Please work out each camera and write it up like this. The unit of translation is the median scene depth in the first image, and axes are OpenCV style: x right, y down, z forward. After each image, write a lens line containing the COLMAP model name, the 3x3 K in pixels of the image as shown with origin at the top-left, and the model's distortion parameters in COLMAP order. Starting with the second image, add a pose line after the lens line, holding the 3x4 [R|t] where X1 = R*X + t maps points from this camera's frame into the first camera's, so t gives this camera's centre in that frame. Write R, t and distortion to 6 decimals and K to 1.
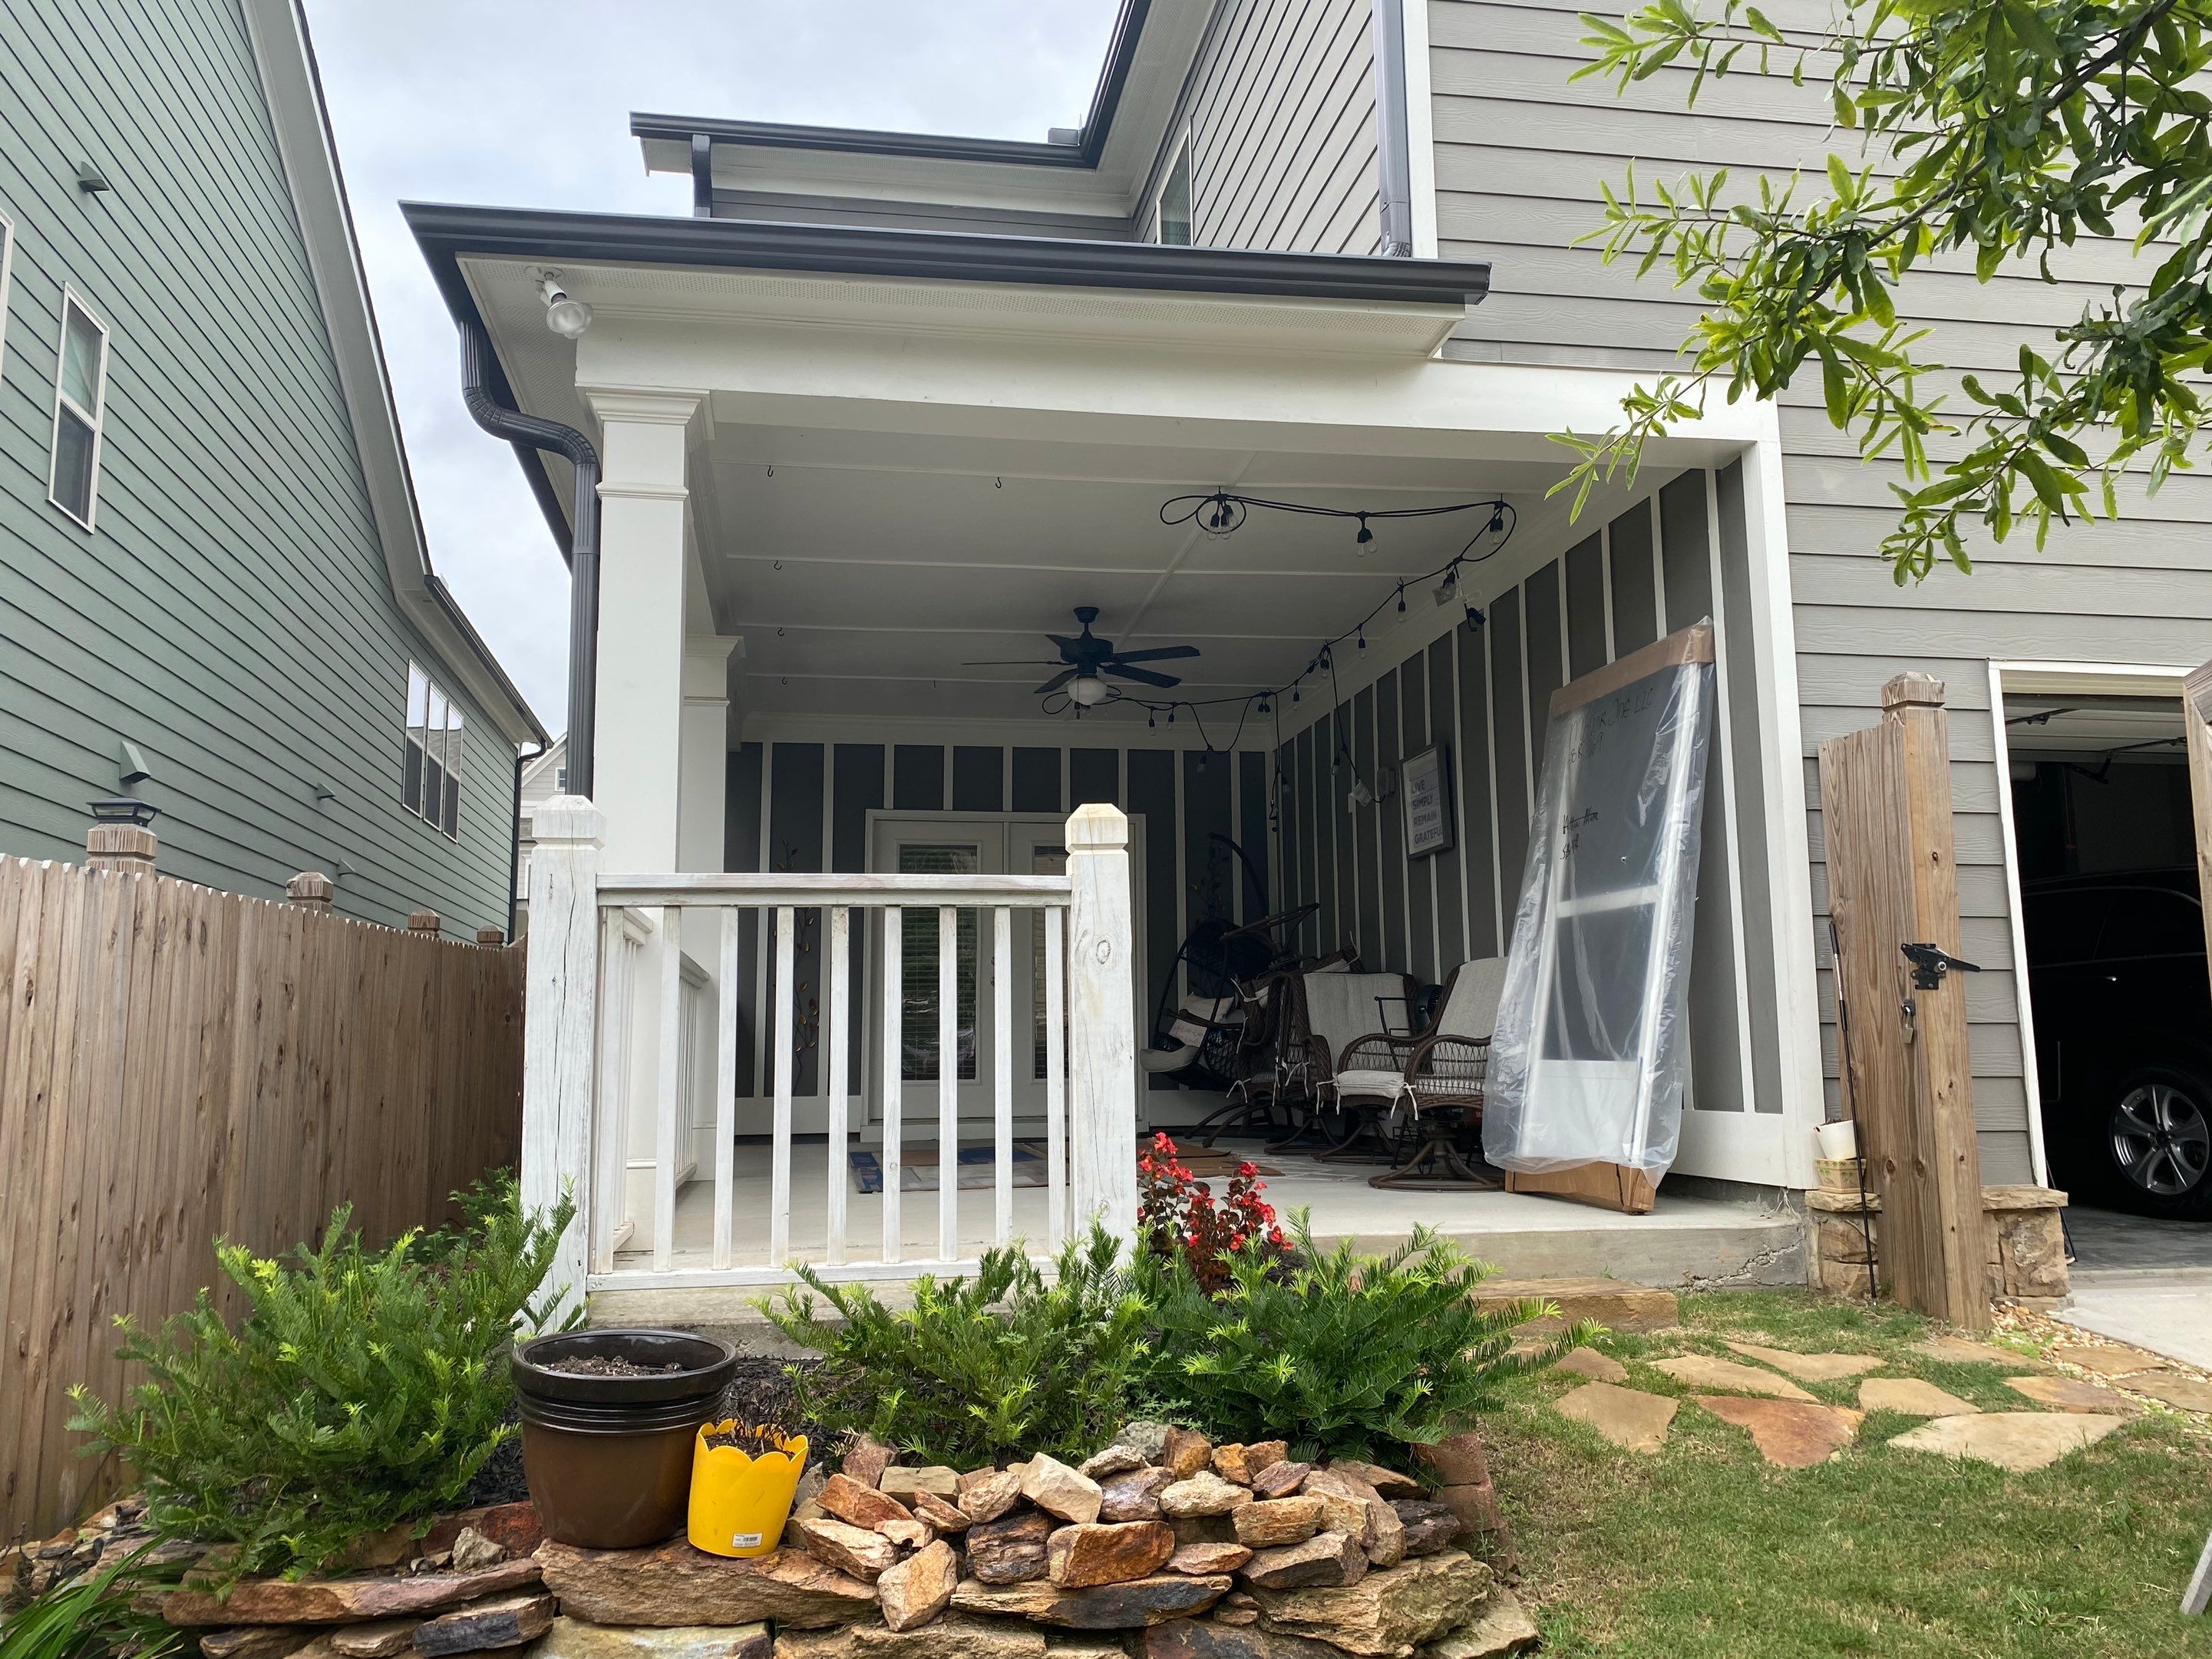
lens RADIAL K [[1684.2, 0, 1106.0], [0, 1684.2, 829.5], [0, 0, 1]] dist [0.003068, 0.004052]
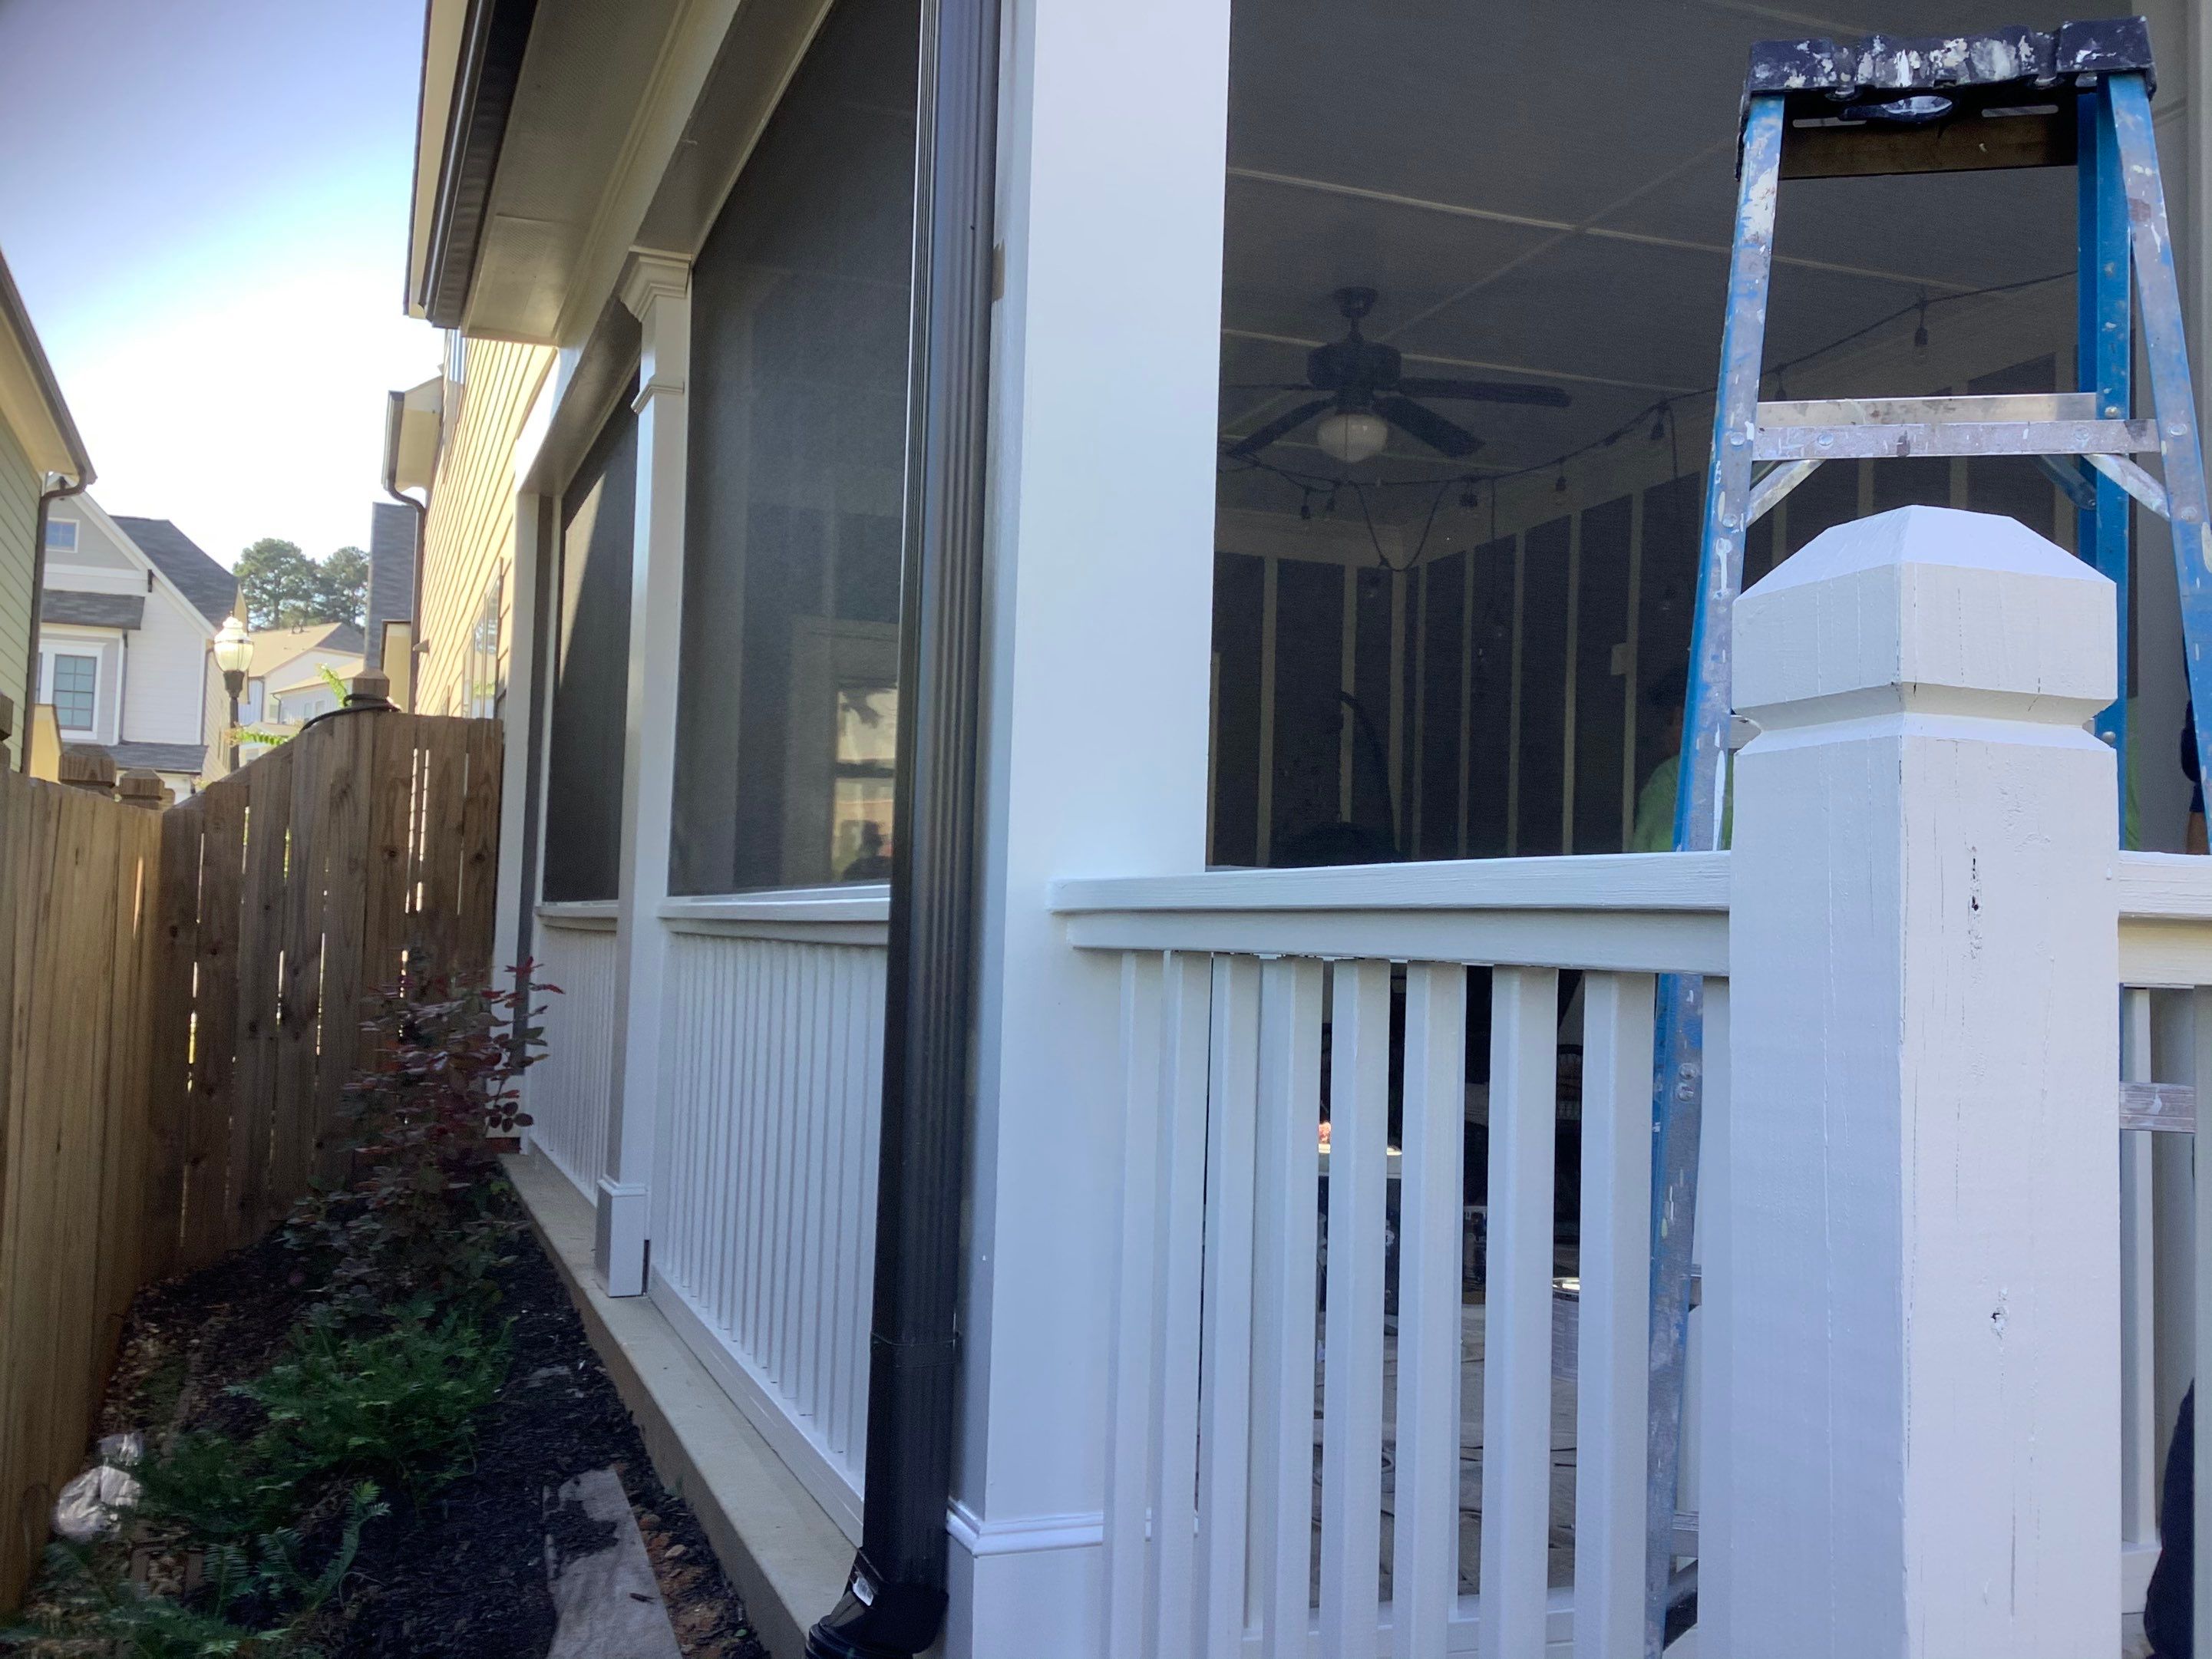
lens RADIAL K [[2023.6, 0, 1104.3], [0, 2023.6, 837.6], [0, 0, 1]] dist [0.127581, -0.261518]
pose [[0.982734, 0.052182, 0.177515, -0.339183], [-0.066916, 0.994701, 0.078050, 0.007849], [-0.172501, -0.088581, 0.981018, 0.513678]]
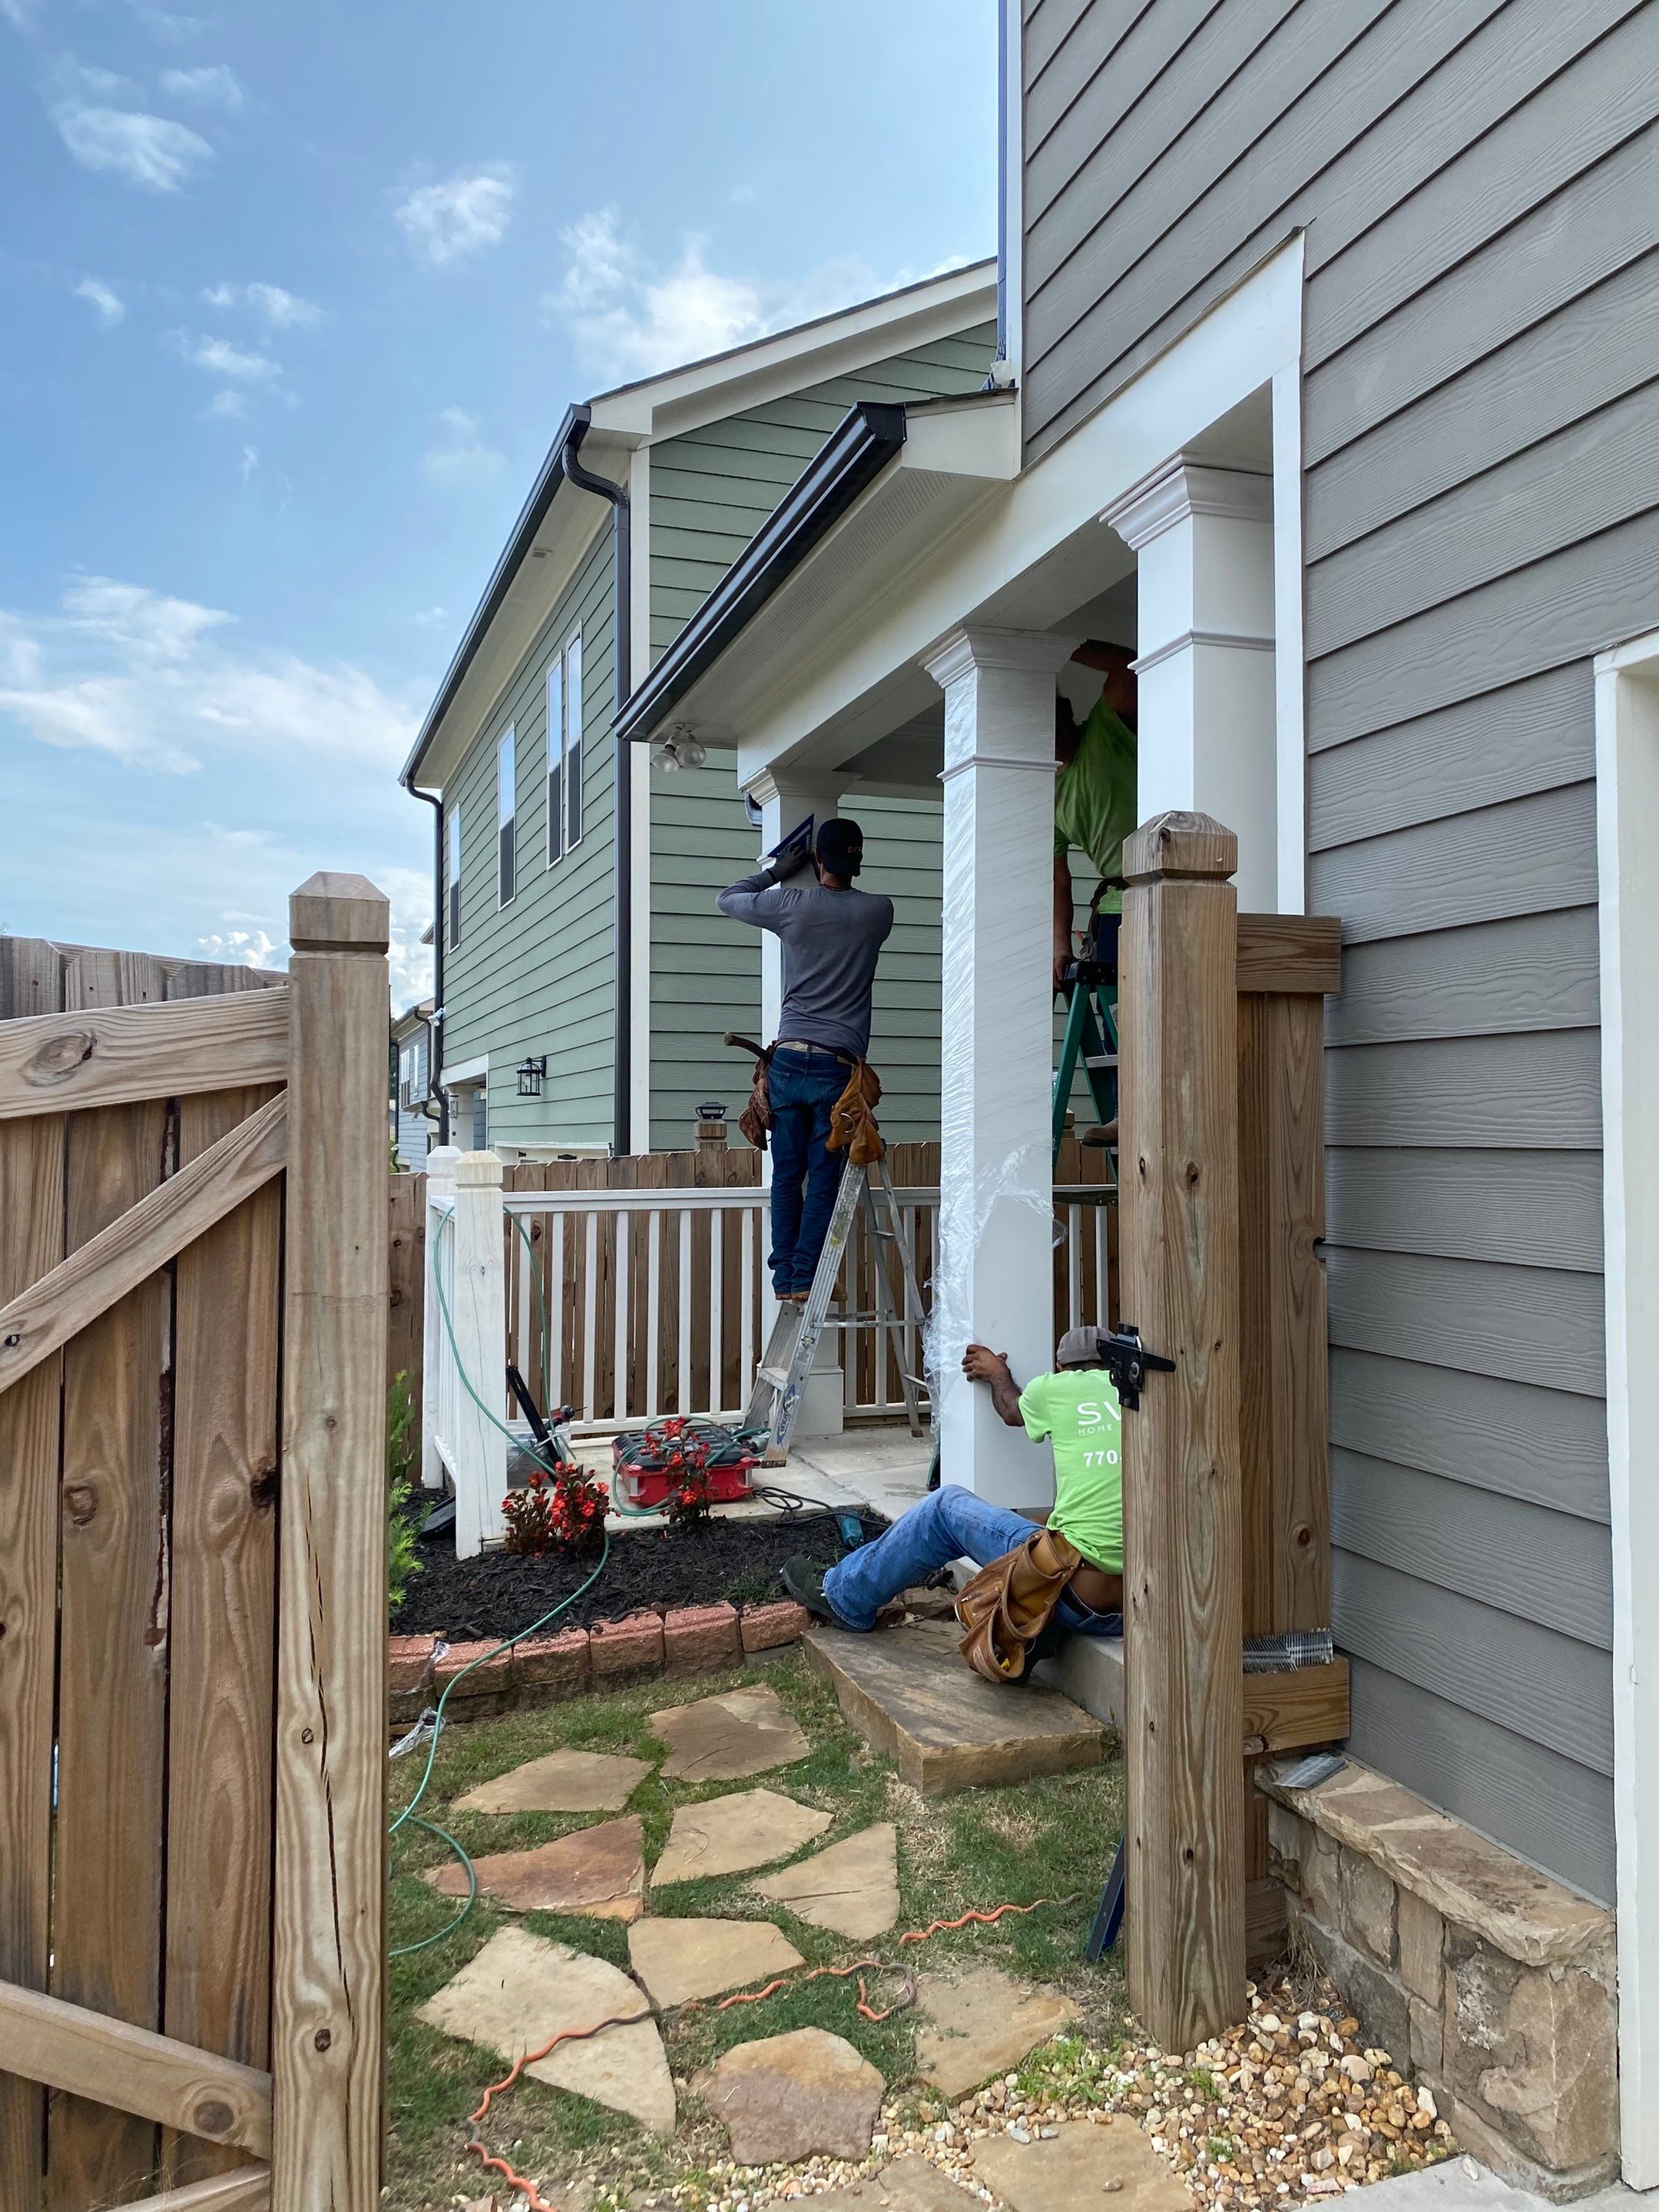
lens RADIAL K [[1684.4, 0, 829.5], [0, 1684.4, 1106.0], [0, 0, 1]] dist [0.003068, 0.004052]
pose [[0.168977, -0.010940, -0.985559, 0.985196], [0.130852, 0.991336, 0.011431, -0.021936], [0.976895, -0.130894, 0.168945, 0.799630]]
